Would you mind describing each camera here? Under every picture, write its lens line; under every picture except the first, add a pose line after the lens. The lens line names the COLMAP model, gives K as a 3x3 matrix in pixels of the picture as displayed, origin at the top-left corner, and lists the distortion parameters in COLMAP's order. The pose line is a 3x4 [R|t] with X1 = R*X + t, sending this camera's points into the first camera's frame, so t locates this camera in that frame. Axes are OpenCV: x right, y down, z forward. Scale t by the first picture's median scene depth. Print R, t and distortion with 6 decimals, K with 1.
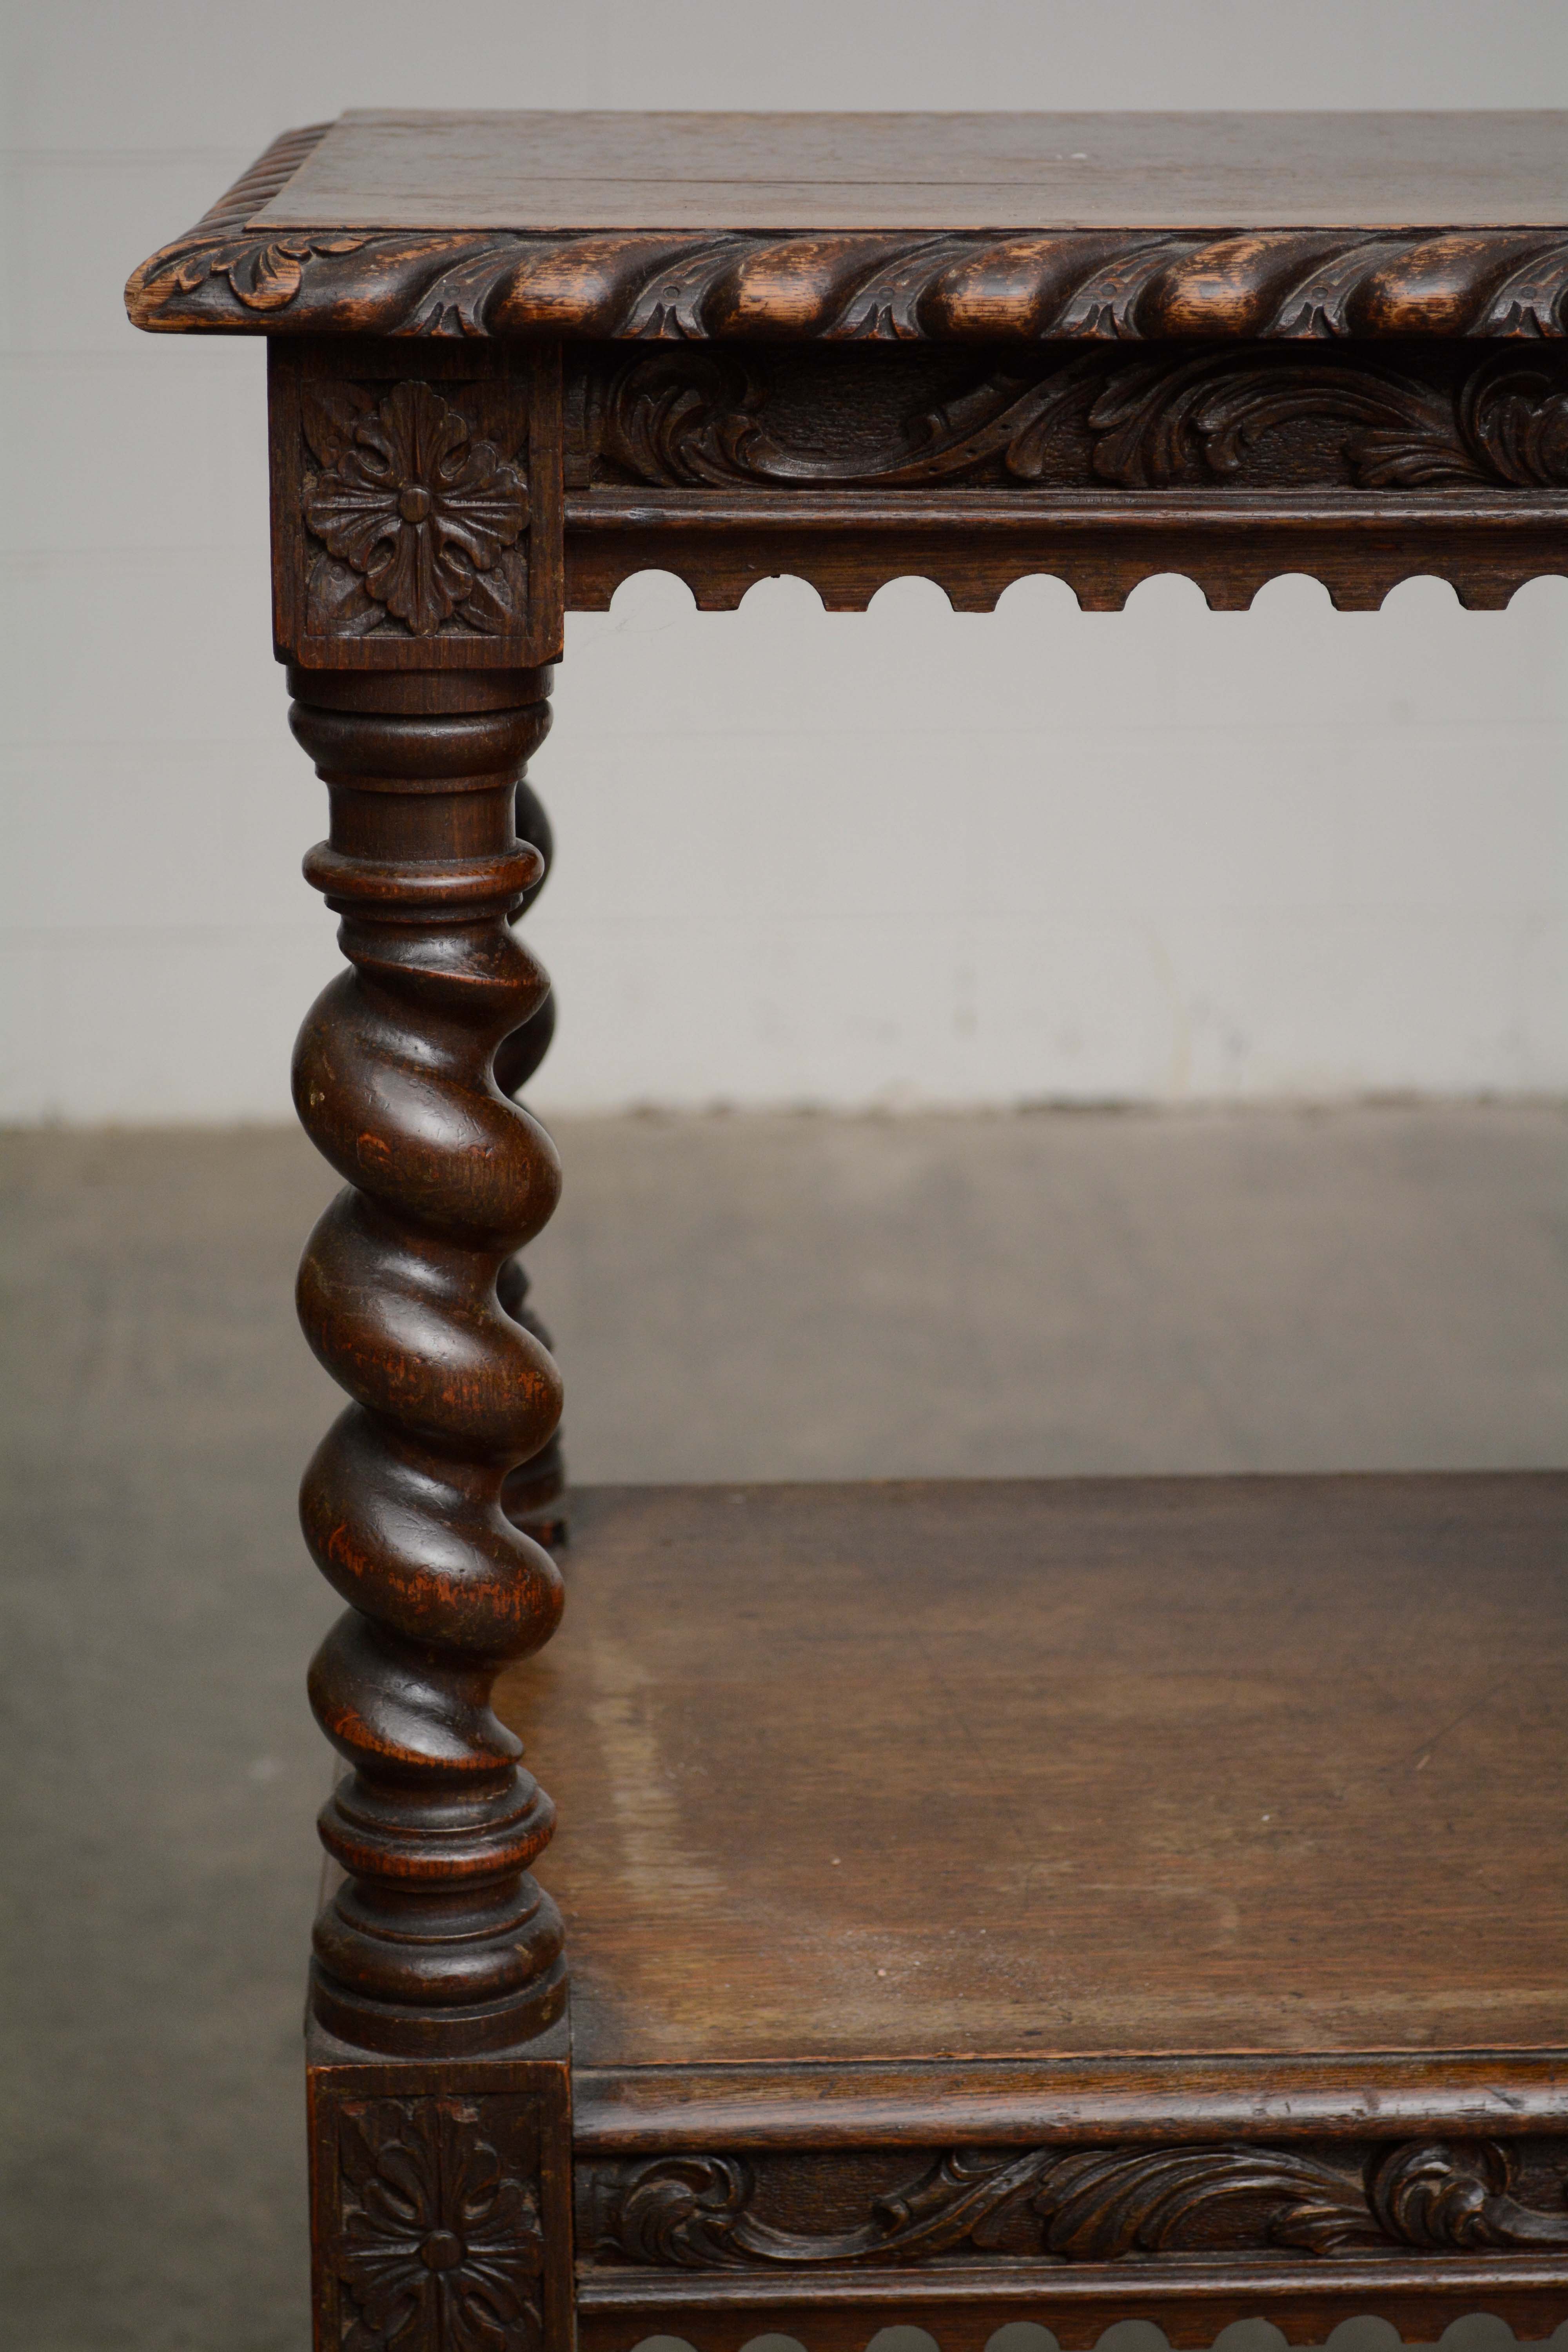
lens RADIAL K [[4813.2, 0, 784.0], [0, 4813.2, 1176.0], [0, 0, 1]] dist [0.111889, 0.285113]
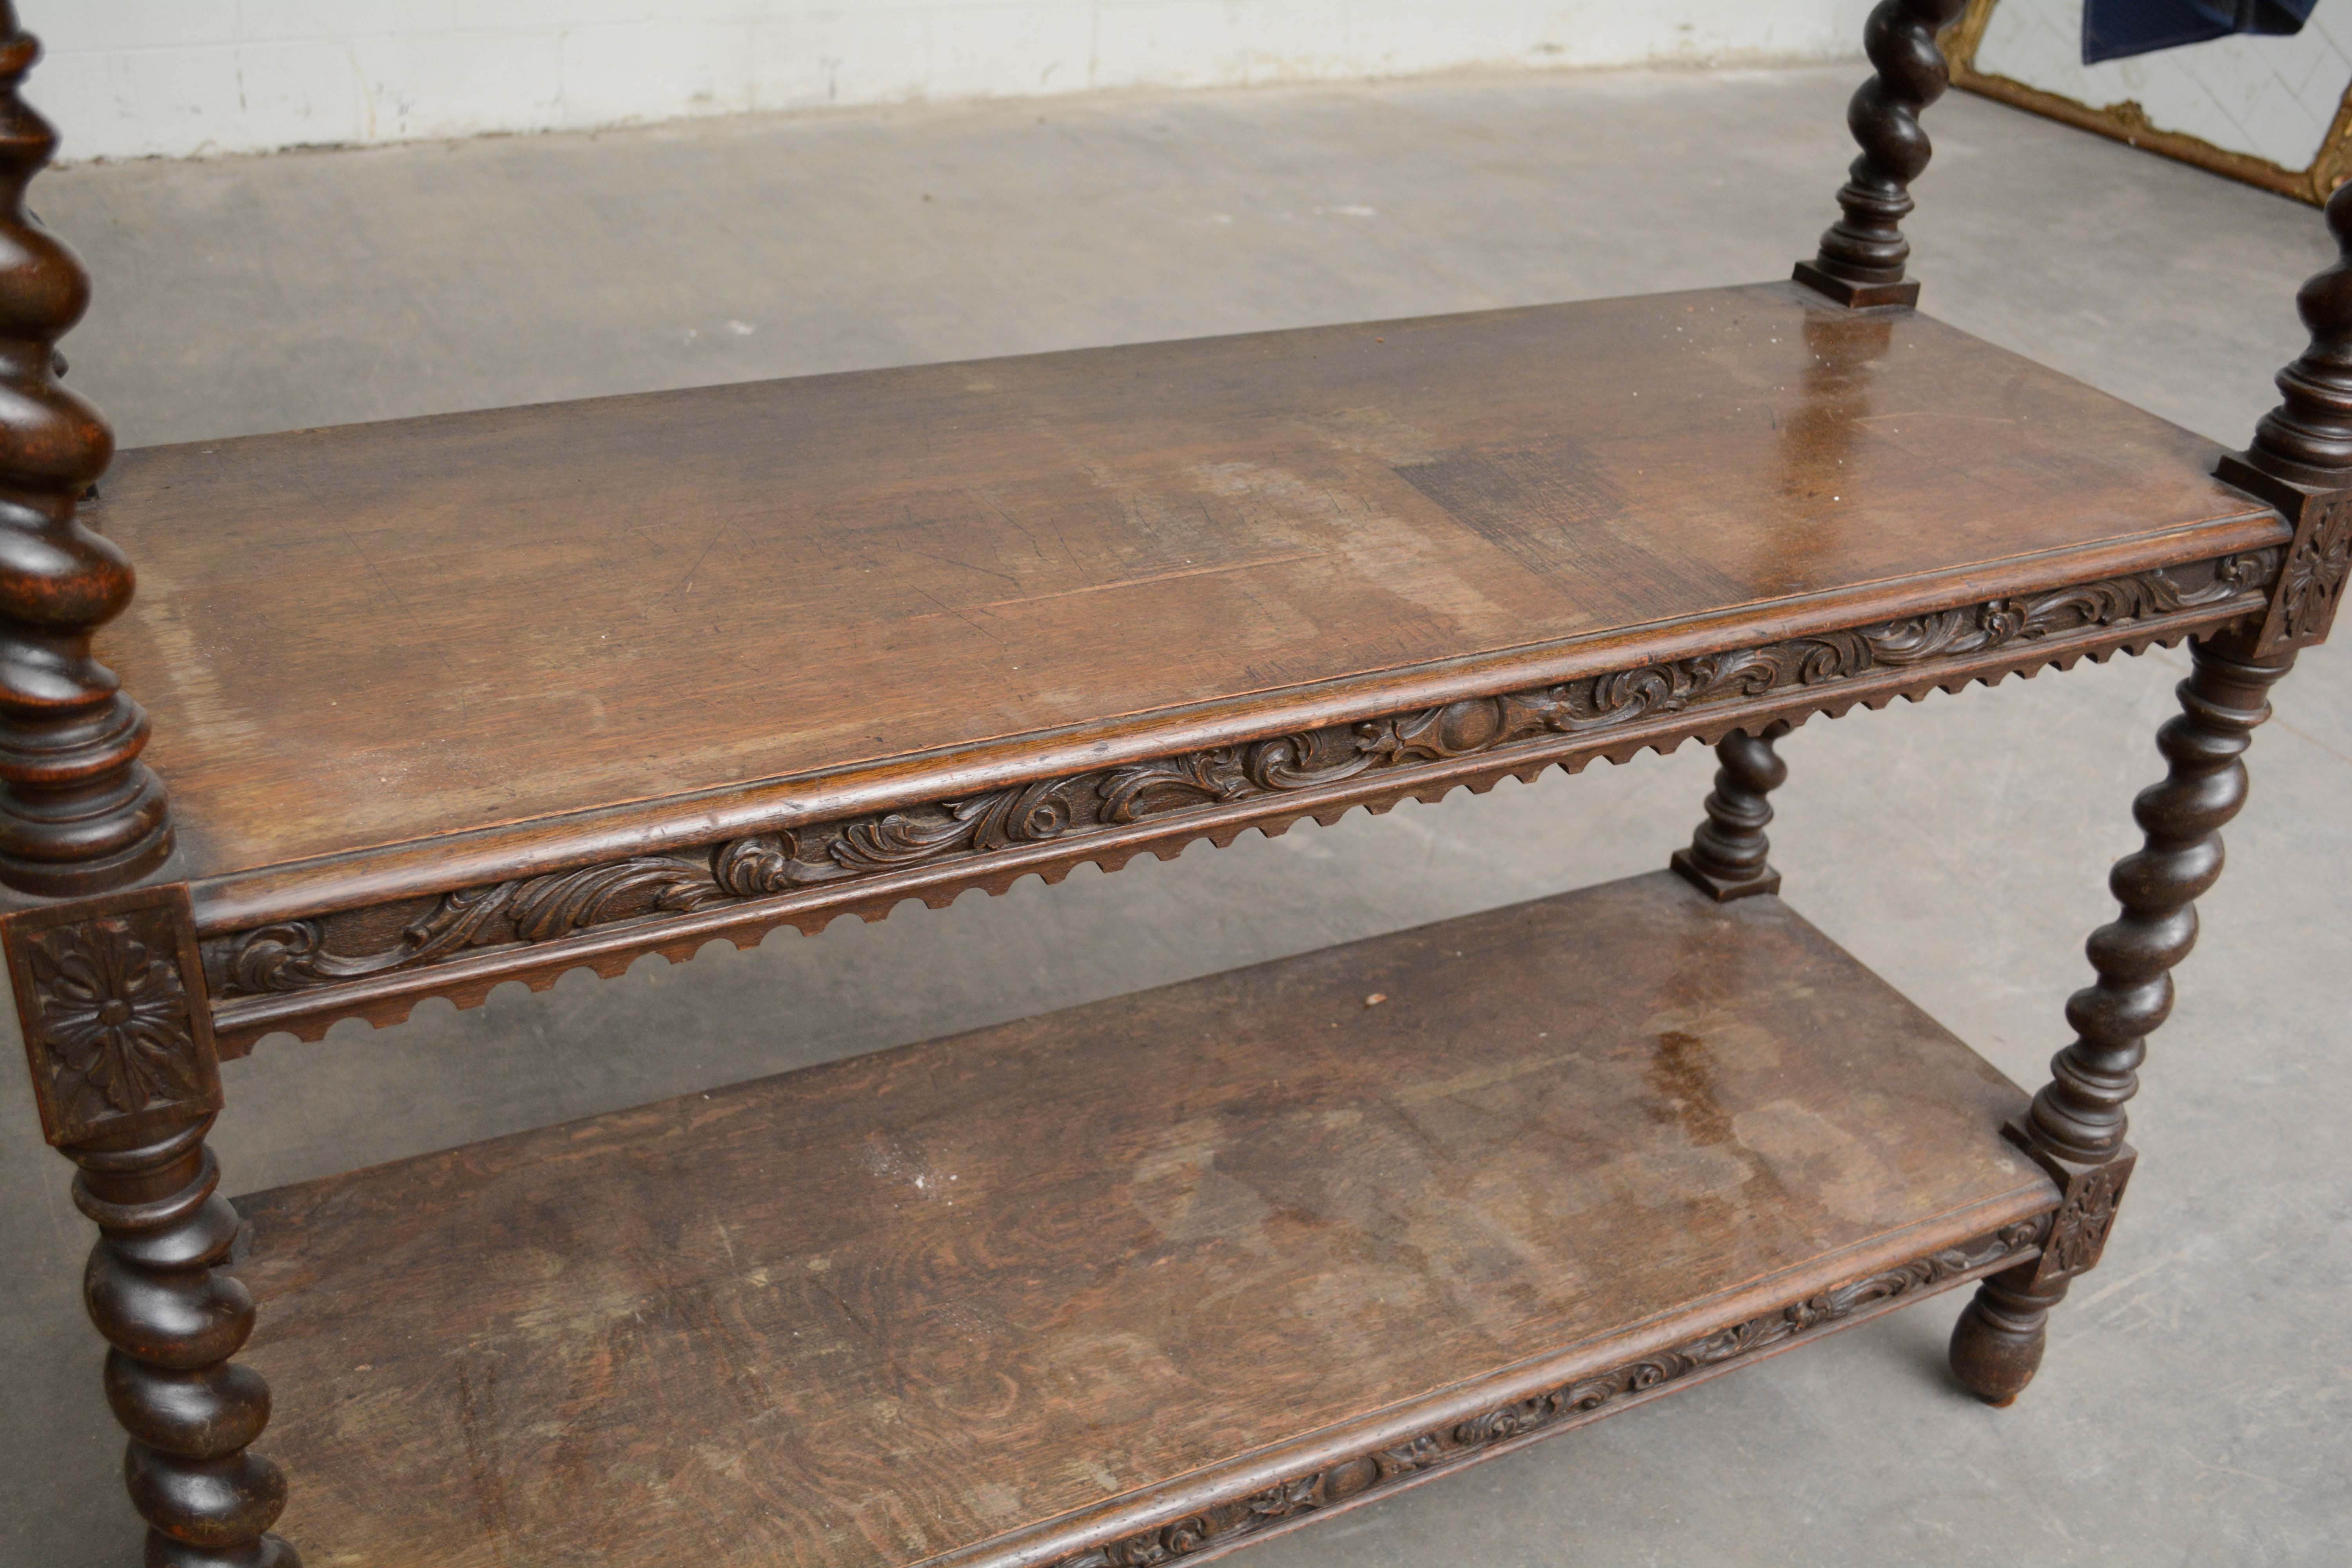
lens RADIAL K [[2412.9, 0, 1176.0], [0, 2412.9, 784.0], [0, 0, 1]] dist [-0.022608, -0.037782]
pose [[0.918564, -0.142170, 0.368821, -0.031945], [0.044541, 0.964364, 0.260804, -0.023781], [-0.392756, -0.223138, 0.892162, 0.222274]]
